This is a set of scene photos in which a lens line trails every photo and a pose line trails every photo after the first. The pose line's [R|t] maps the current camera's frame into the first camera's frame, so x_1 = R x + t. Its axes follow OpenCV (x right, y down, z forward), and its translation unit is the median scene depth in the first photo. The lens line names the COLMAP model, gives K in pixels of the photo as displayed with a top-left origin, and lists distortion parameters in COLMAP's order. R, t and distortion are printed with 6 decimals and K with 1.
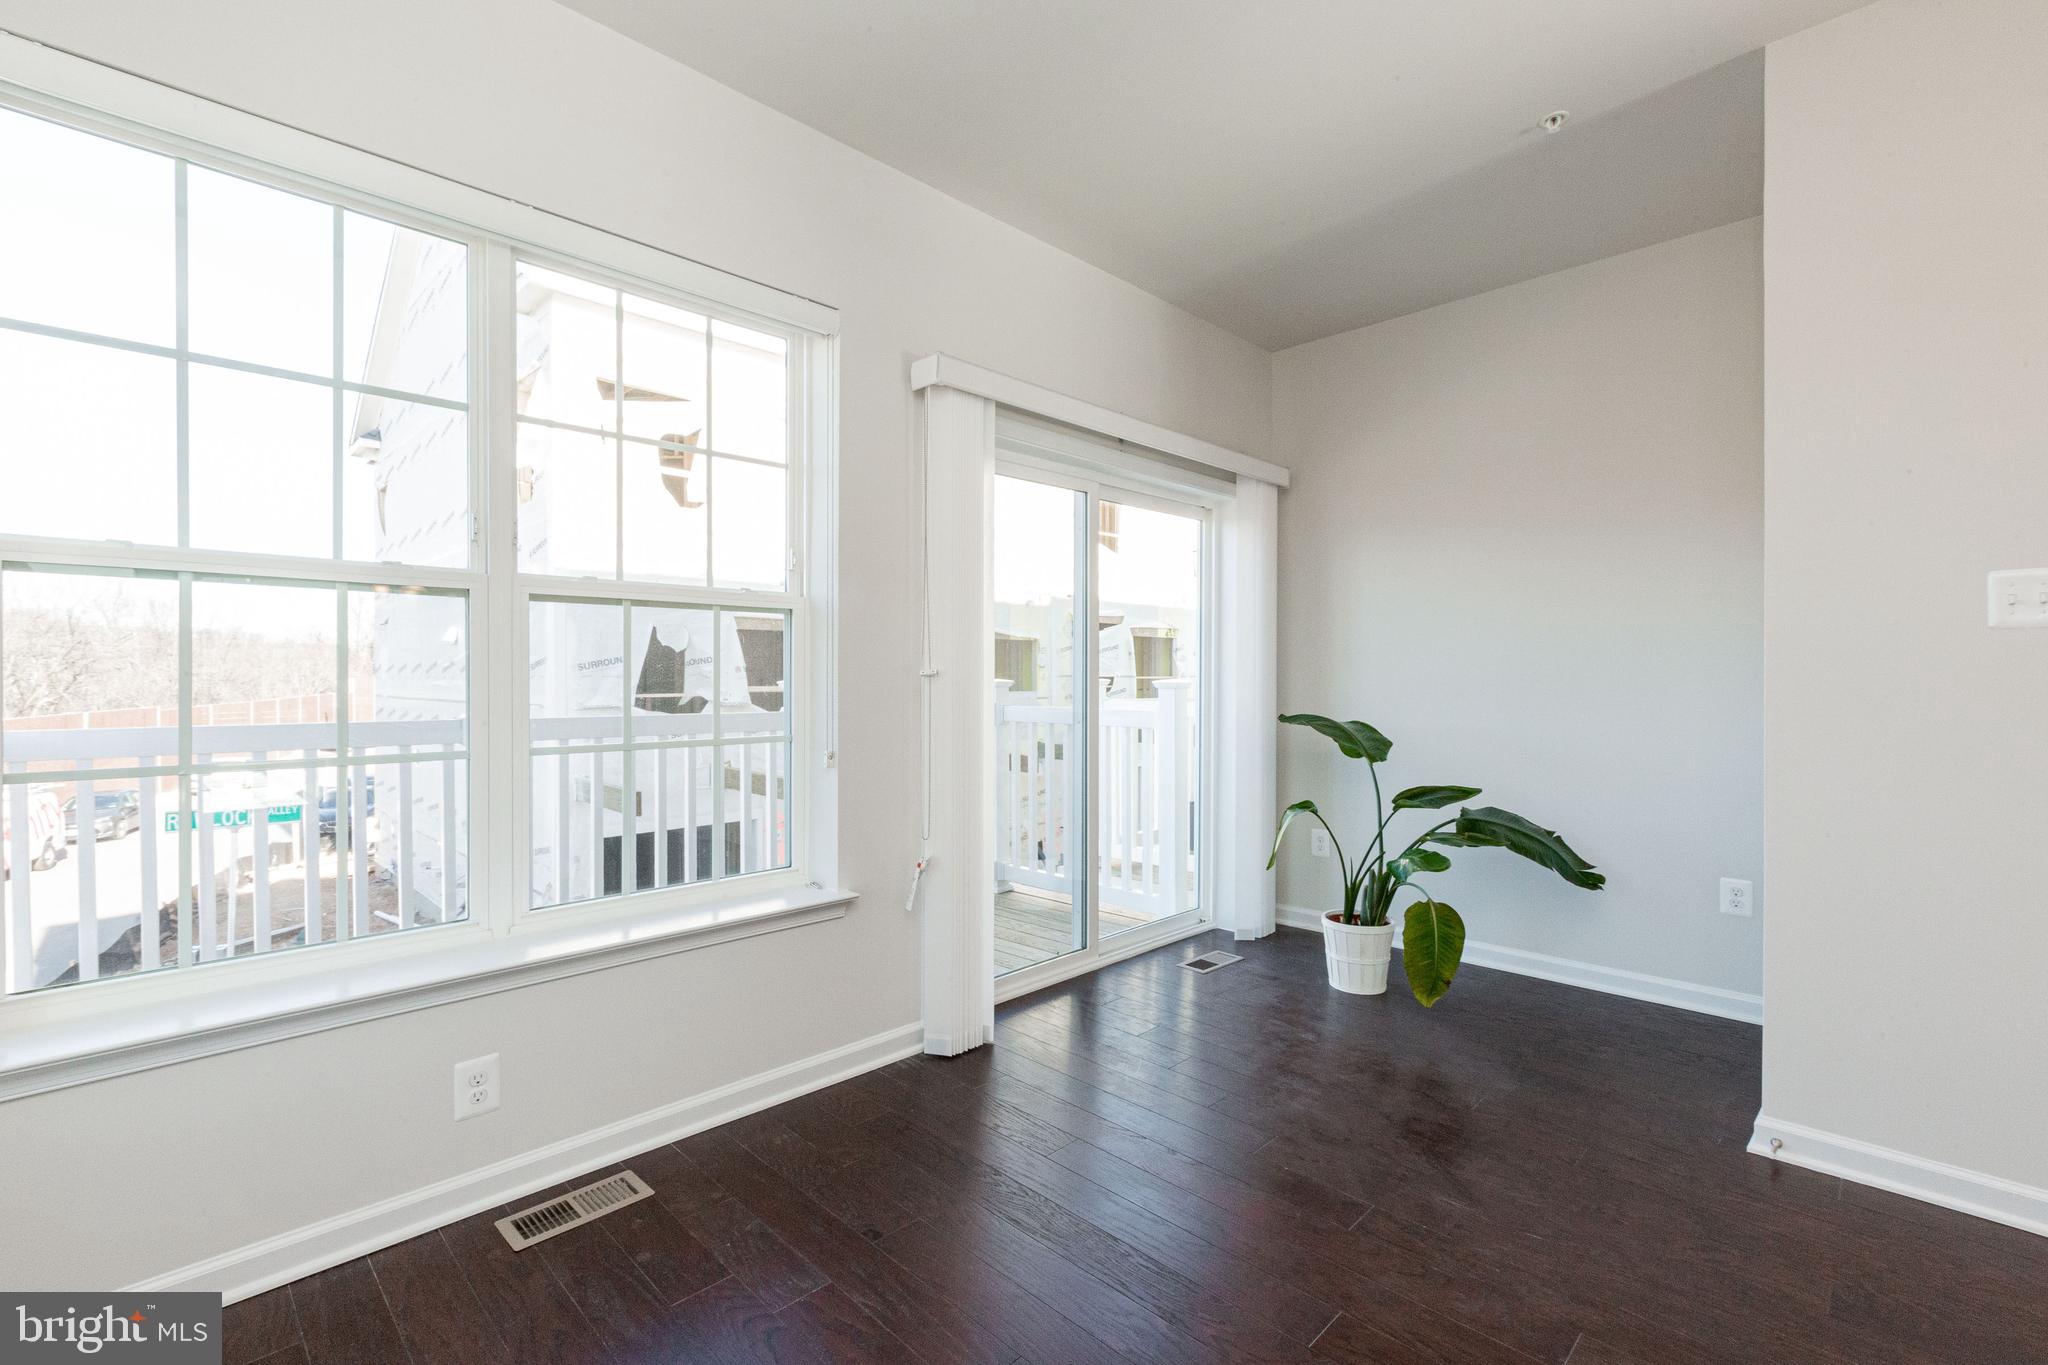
lens RADIAL K [[911.5, 0, 1028.0], [0, 911.5, 678.6], [0, 0, 1]] dist [0.000273, -0.000158]
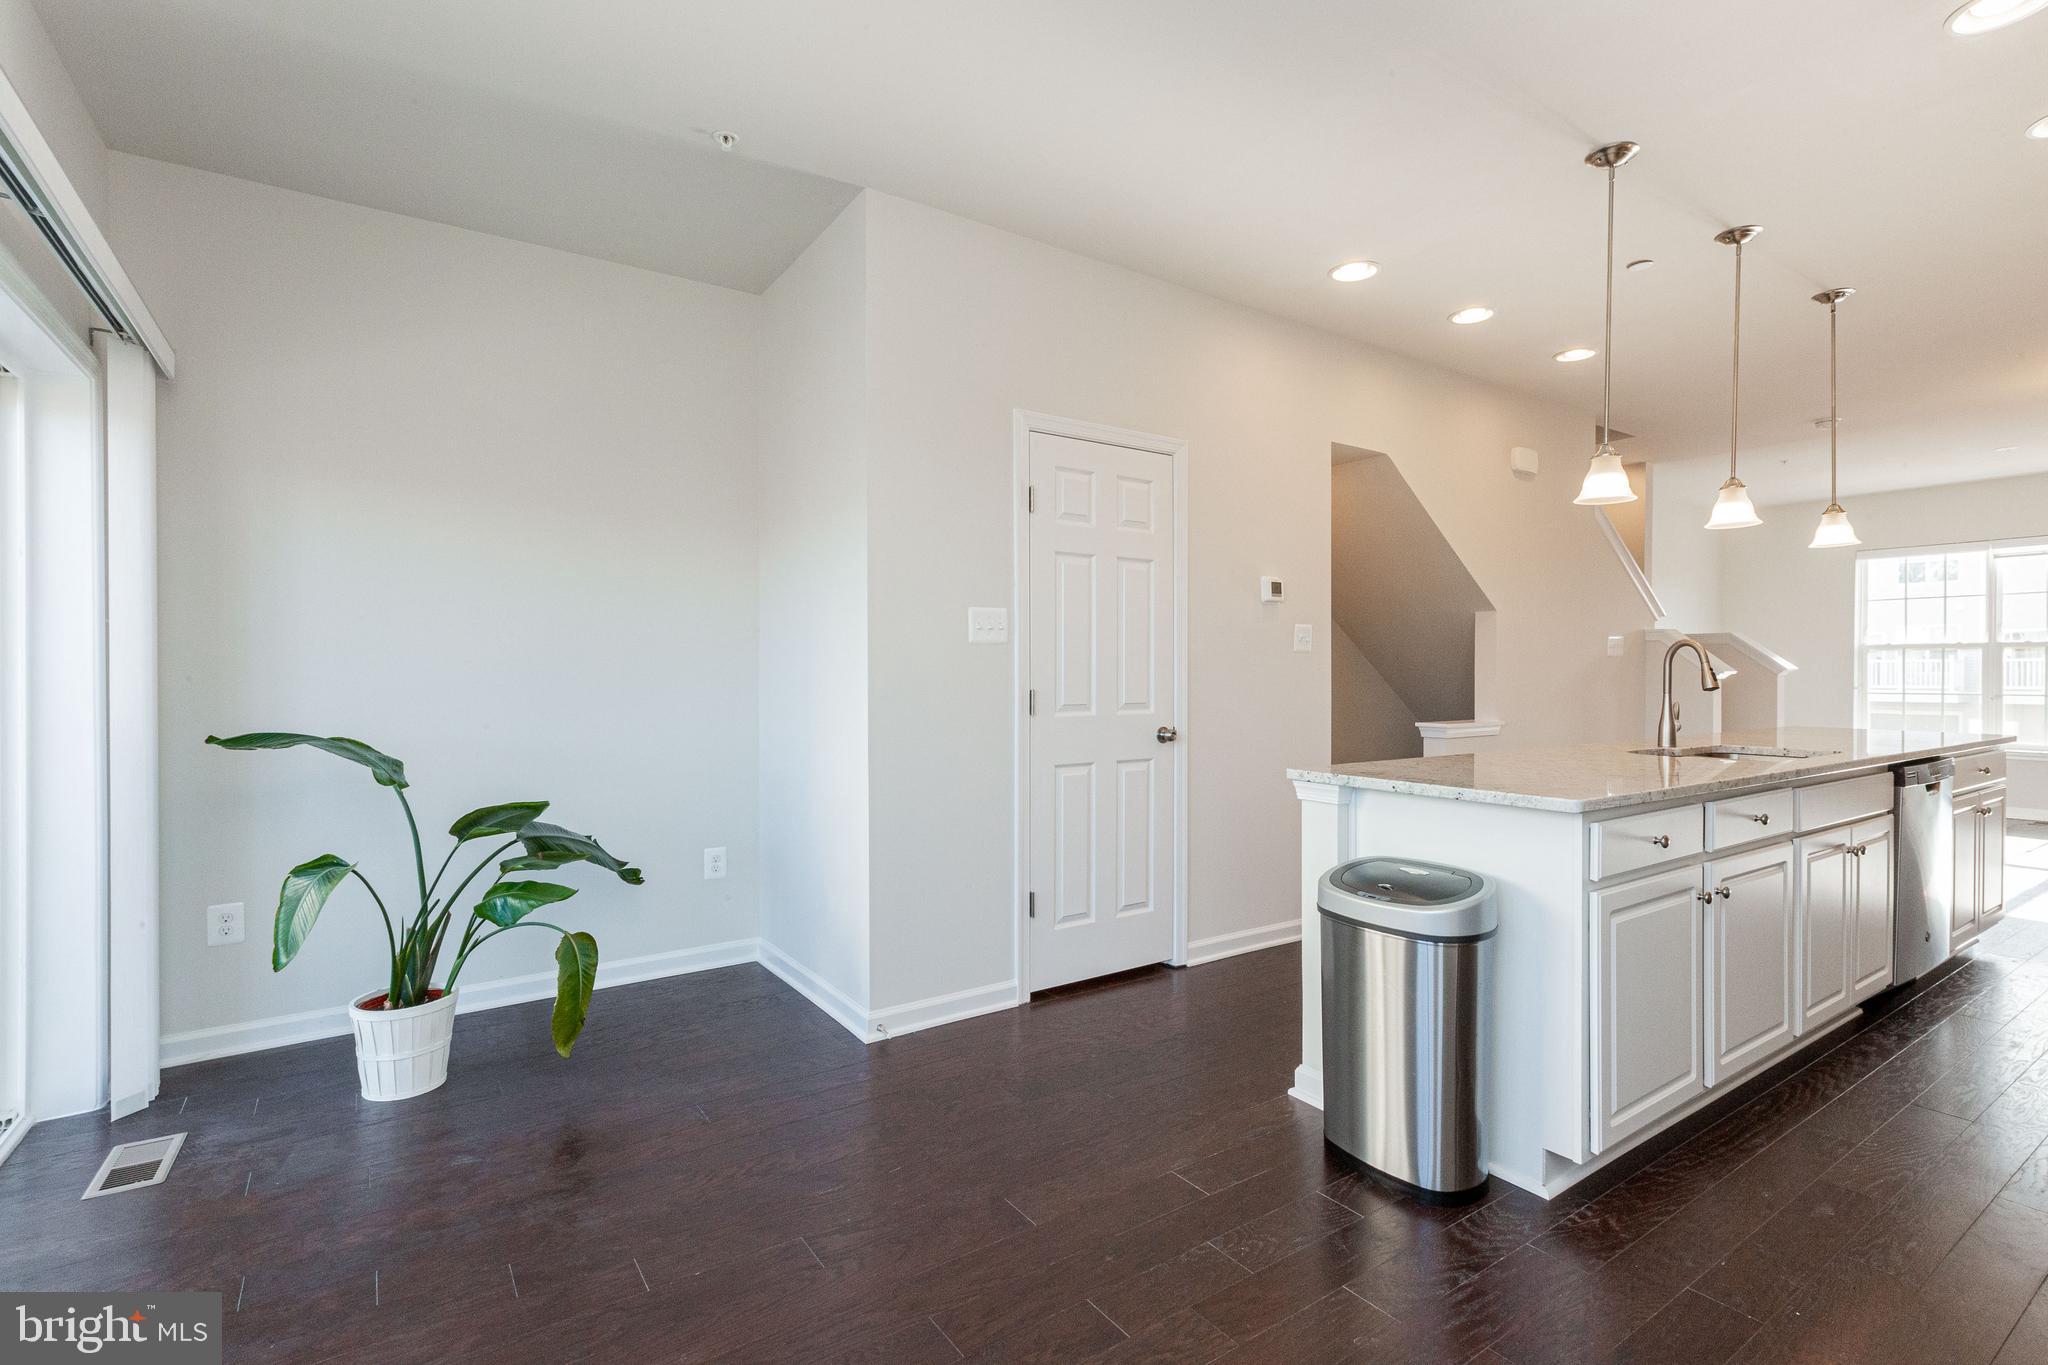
lens RADIAL K [[937.4, 0, 1024.0], [0, 937.4, 682.5], [0, 0, 1]] dist [-0.000237, -0.000106]
pose [[0.172280, -0.007966, 0.985016, -0.362658], [0.006378, 0.999955, 0.006971, 0.000669], [-0.985027, 0.005081, 0.172324, 0.418274]]
